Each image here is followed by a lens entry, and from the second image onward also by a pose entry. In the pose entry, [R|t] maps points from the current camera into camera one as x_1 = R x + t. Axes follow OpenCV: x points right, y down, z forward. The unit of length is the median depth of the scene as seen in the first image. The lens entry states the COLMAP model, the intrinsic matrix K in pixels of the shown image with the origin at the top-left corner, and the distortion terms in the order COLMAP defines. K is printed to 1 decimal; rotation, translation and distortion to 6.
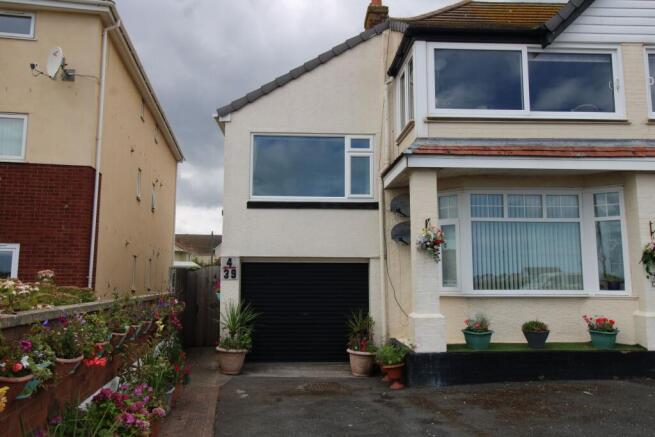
lens RADIAL K [[522.2, 0, 326.3], [0, 522.2, 218.0], [0, 0, 1]] dist [0.006190, 0.002361]
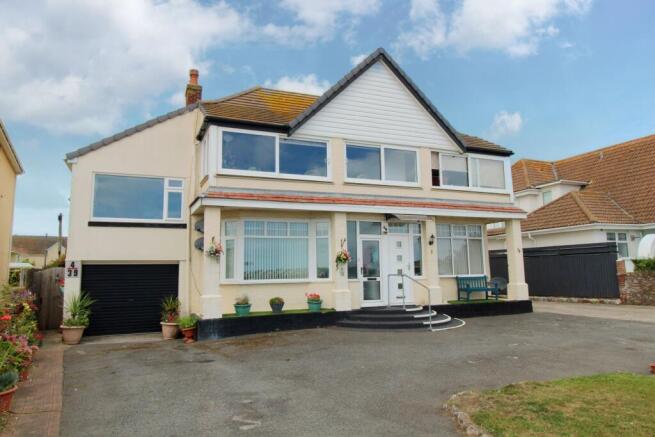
lens RADIAL K [[443.9, 0, 330.4], [0, 443.9, 214.7], [0, 0, 1]] dist [0.004837, -0.001532]
pose [[0.936830, 0.027333, 0.348716, 0.046066], [-0.020956, 0.999537, -0.022047, -0.040571], [-0.349157, 0.013346, 0.936969, -0.388582]]
